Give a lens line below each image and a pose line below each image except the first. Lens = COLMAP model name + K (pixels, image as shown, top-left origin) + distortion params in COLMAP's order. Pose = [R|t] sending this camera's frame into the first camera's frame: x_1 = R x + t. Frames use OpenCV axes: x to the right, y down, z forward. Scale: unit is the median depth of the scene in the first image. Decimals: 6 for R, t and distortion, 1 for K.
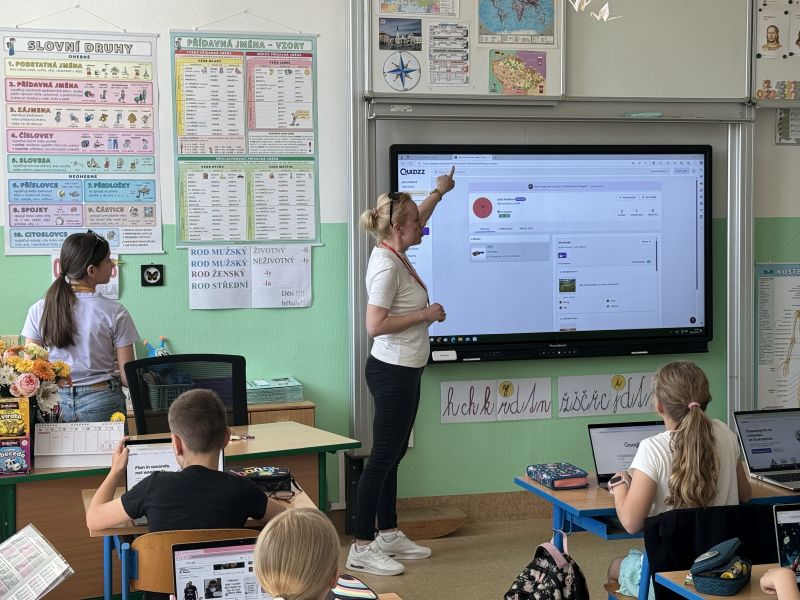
lens RADIAL K [[1436.8, 0, 397.8], [0, 1436.8, 301.6], [0, 0, 1]] dist [0.143299, 0.000000]
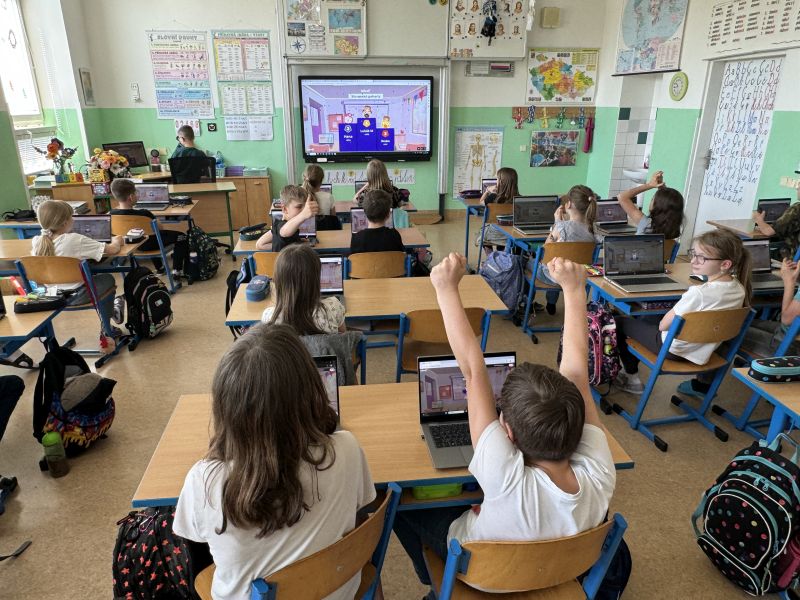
lens RADIAL K [[544.3, 0, 400.7], [0, 544.3, 298.6], [0, 0, 1]] dist [0.003246, -0.003446]
pose [[0.986312, 0.060319, -0.153462, 0.356821], [-0.015747, 0.960893, 0.276472, 0.003016], [0.164137, -0.270271, 0.948690, -0.012889]]
